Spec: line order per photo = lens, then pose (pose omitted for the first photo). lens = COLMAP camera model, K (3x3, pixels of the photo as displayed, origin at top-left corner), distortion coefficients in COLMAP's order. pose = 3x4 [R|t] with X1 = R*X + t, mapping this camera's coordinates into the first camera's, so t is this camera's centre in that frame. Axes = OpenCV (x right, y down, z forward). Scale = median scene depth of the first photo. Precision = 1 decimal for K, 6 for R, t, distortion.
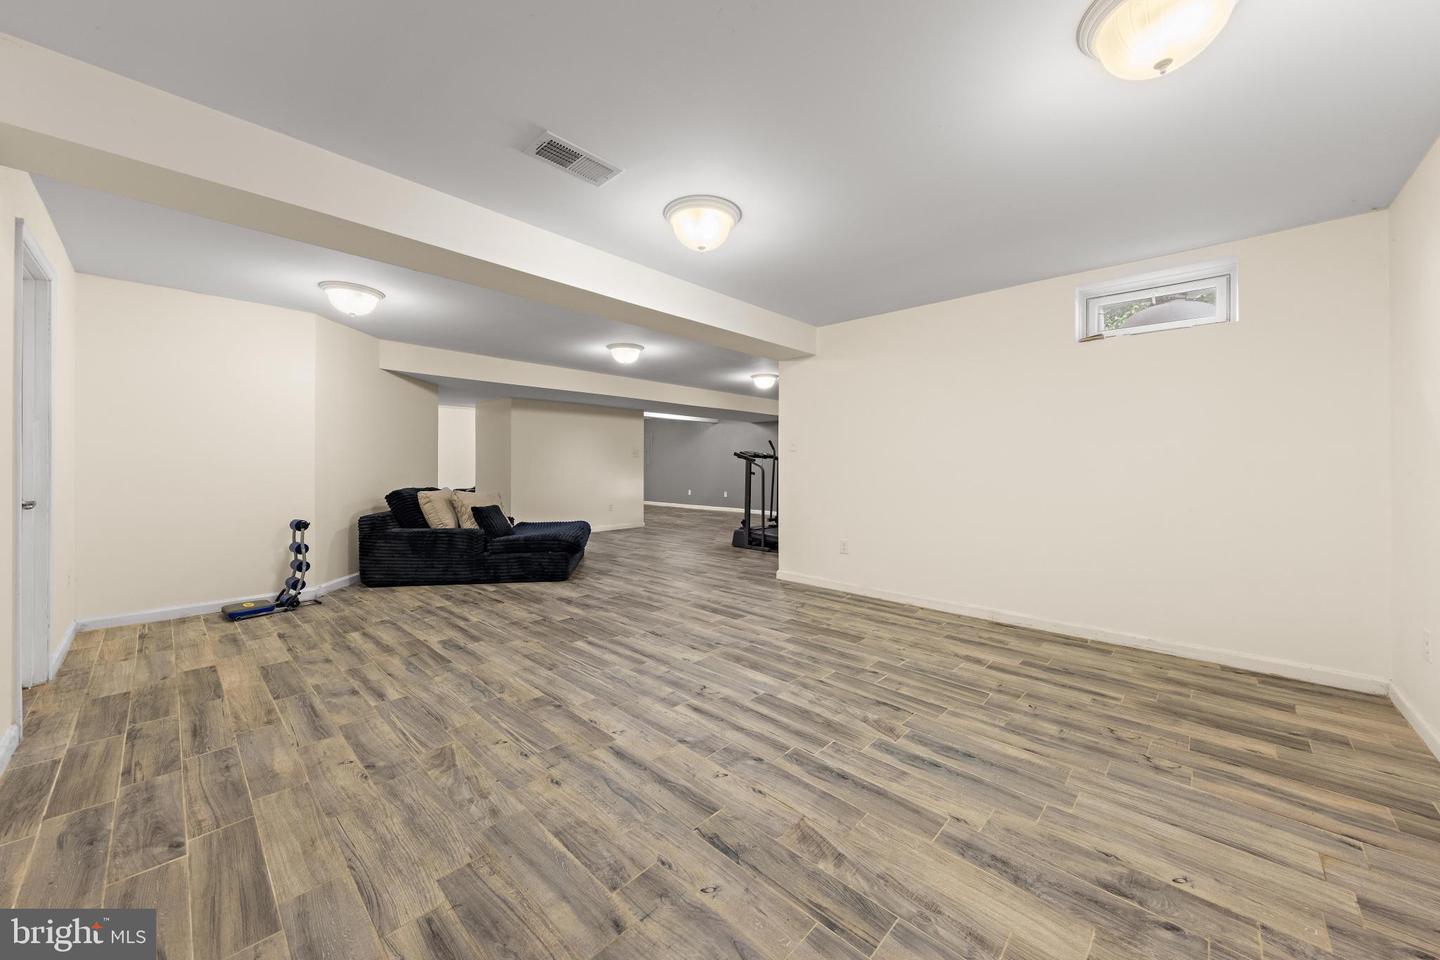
lens RADIAL K [[530.0, 0, 720.3], [0, 530.0, 469.6], [0, 0, 1]] dist [0.001773, -0.000057]
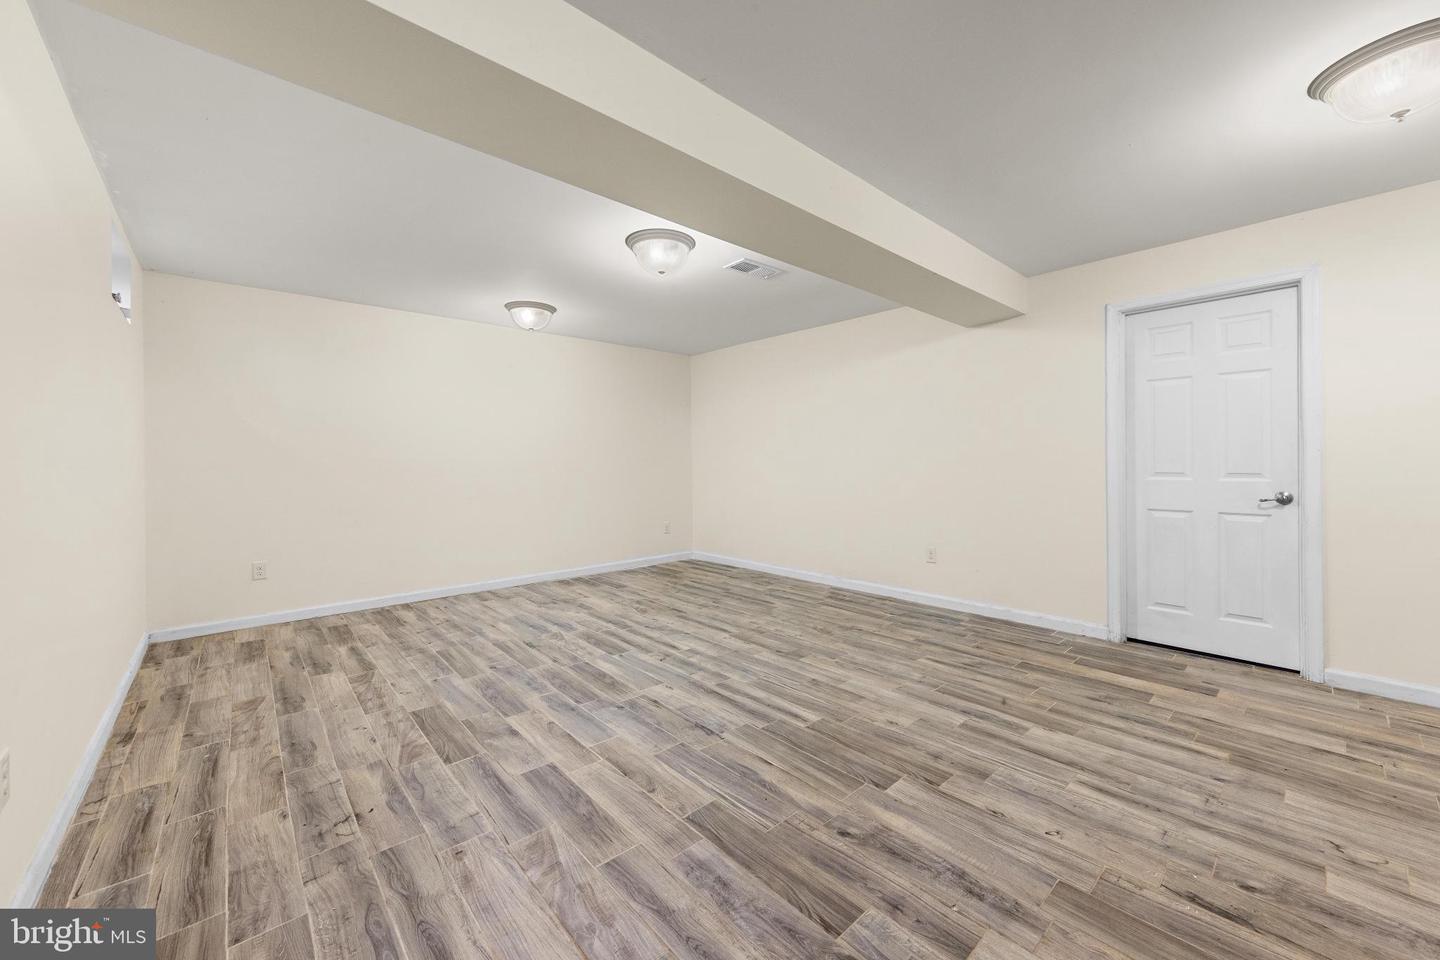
lens RADIAL K [[561.1, 0, 719.2], [0, 561.1, 473.9], [0, 0, 1]] dist [0.002989, 0.000038]
pose [[-0.995941, 0.003336, 0.089946, -0.247182], [0.006180, 0.999489, 0.031357, -0.024825], [-0.089795, 0.031786, -0.995453, 2.043427]]
